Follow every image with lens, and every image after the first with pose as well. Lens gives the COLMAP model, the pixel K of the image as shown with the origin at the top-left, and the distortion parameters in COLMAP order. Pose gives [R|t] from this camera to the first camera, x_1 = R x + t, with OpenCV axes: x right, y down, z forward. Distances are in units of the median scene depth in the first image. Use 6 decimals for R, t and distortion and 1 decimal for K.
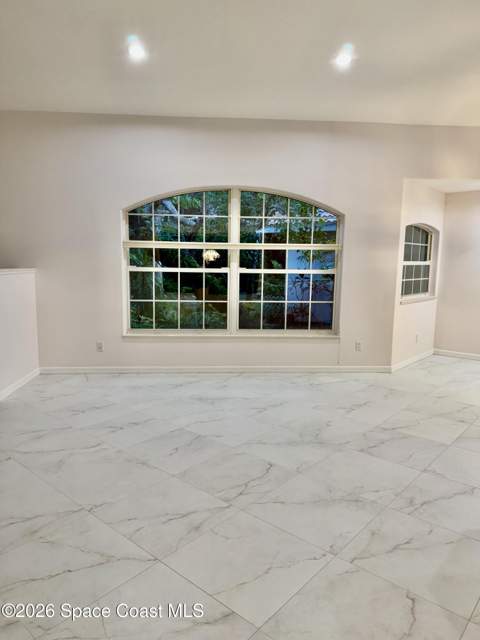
lens RADIAL K [[441.1, 0, 238.3], [0, 441.1, 323.2], [0, 0, 1]] dist [0.075117, -0.133021]
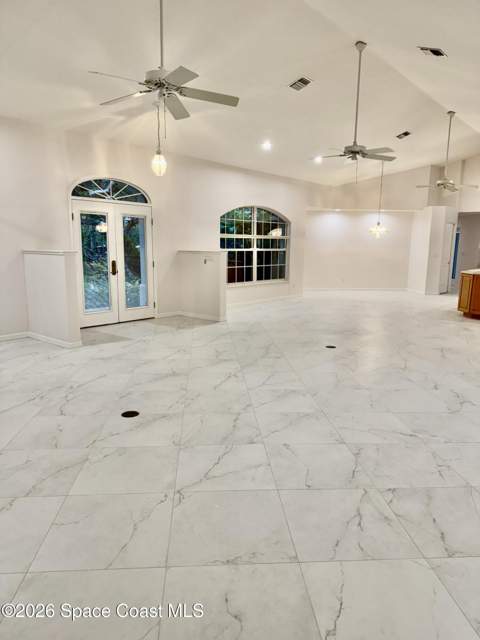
lens RADIAL K [[441.1, 0, 238.3], [0, 441.1, 323.2], [0, 0, 1]] dist [0.075117, -0.133021]
pose [[0.699859, -0.130580, 0.702244, -1.409634], [0.097281, 0.991412, 0.087400, 0.021650], [-0.707626, 0.007148, 0.706551, -0.290835]]
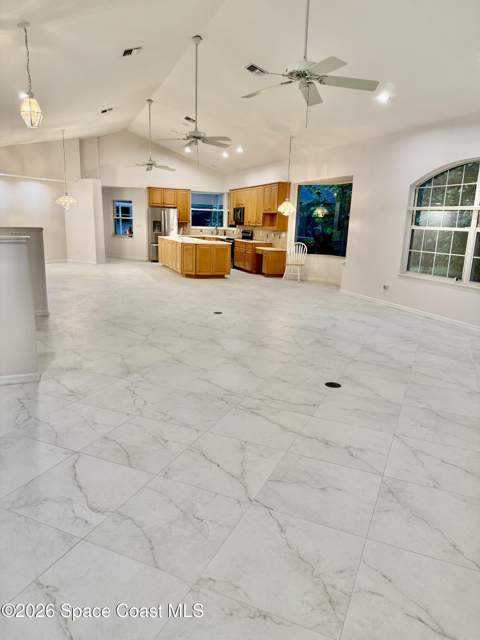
lens RADIAL K [[441.1, 0, 238.3], [0, 441.1, 323.2], [0, 0, 1]] dist [0.075117, -0.133021]
pose [[-0.271982, -0.236825, 0.932706, -1.671074], [0.105202, 0.956117, 0.273447, -0.106369], [-0.956535, 0.172495, -0.235132, 0.537711]]
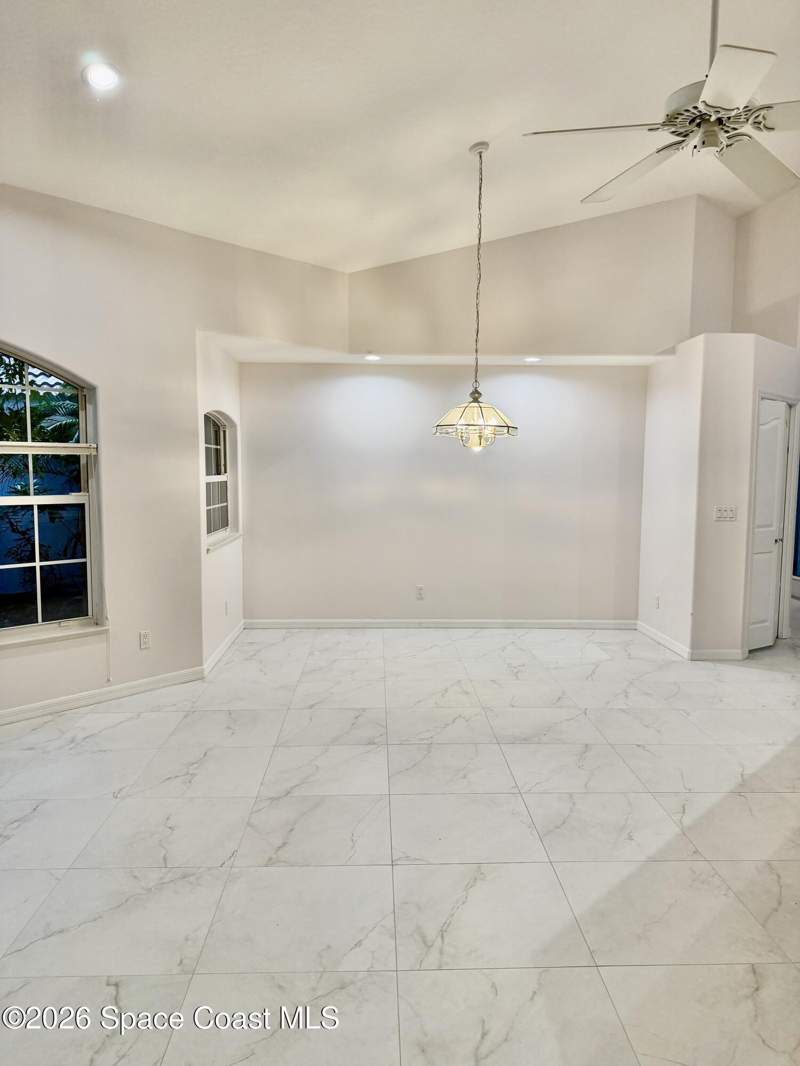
lens RADIAL K [[734.8, 0, 397.2], [0, 734.8, 538.4], [0, 0, 1]] dist [0.075117, -0.133021]
pose [[0.726809, -0.072884, 0.682962, -0.096672], [0.101943, 0.994788, -0.002326, -0.035020], [-0.679233, 0.071314, 0.730450, 0.162743]]
